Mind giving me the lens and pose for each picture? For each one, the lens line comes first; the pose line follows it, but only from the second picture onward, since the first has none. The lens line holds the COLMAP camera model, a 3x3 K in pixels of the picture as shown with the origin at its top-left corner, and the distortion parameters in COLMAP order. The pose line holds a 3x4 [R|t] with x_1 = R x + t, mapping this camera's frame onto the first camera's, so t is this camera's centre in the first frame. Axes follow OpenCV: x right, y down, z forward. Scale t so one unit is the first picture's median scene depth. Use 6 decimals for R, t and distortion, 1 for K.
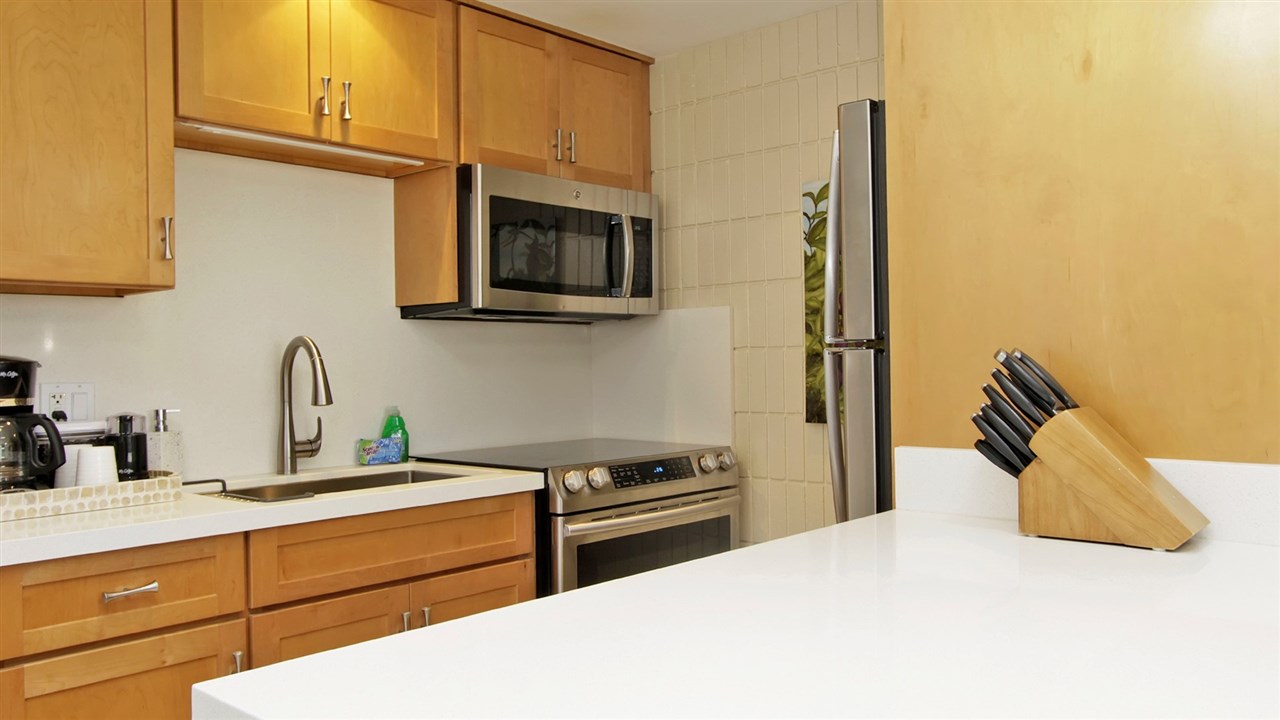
lens RADIAL K [[973.2, 0, 640.0], [0, 973.2, 360.0], [0, 0, 1]] dist [-0.038759, 0.000691]
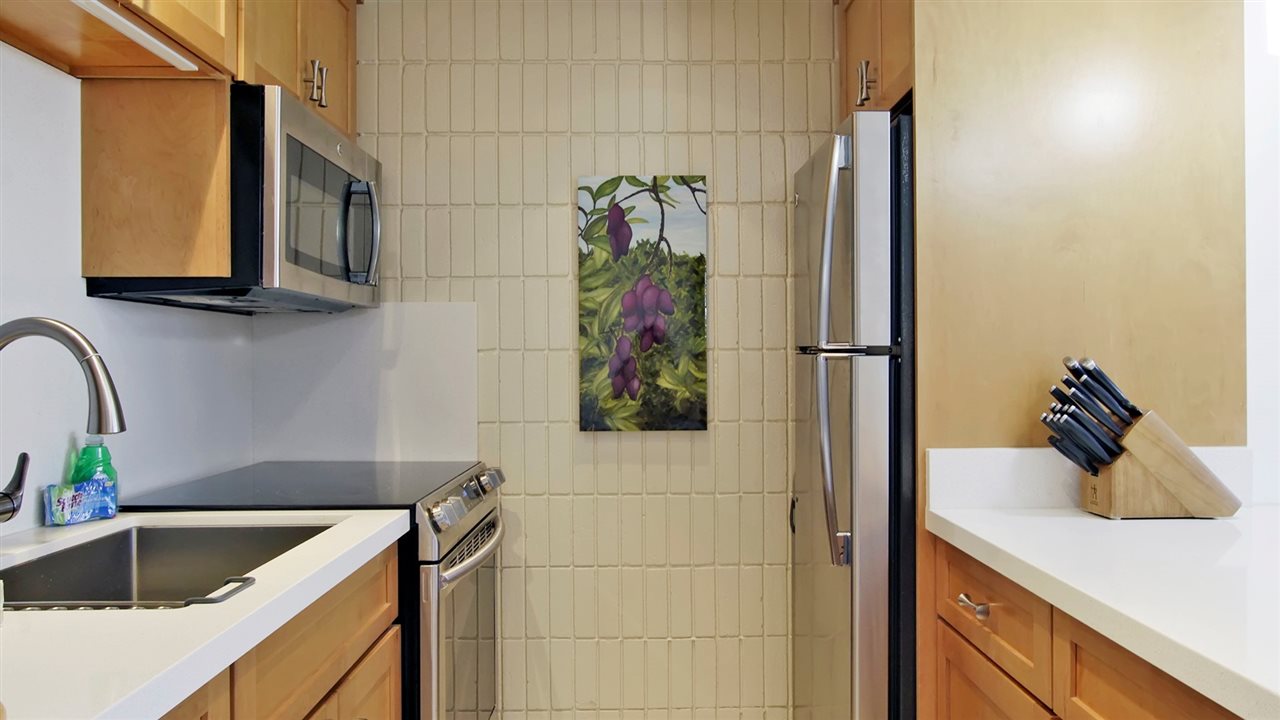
lens RADIAL K [[961.5, 0, 640.0], [0, 961.5, 360.0], [0, 0, 1]] dist [-0.001699, 0.000004]
pose [[0.732883, 0.010416, 0.680275, -0.422585], [-0.008297, 0.999945, -0.006373, 0.001349], [-0.680304, -0.000974, 0.732929, 0.283092]]
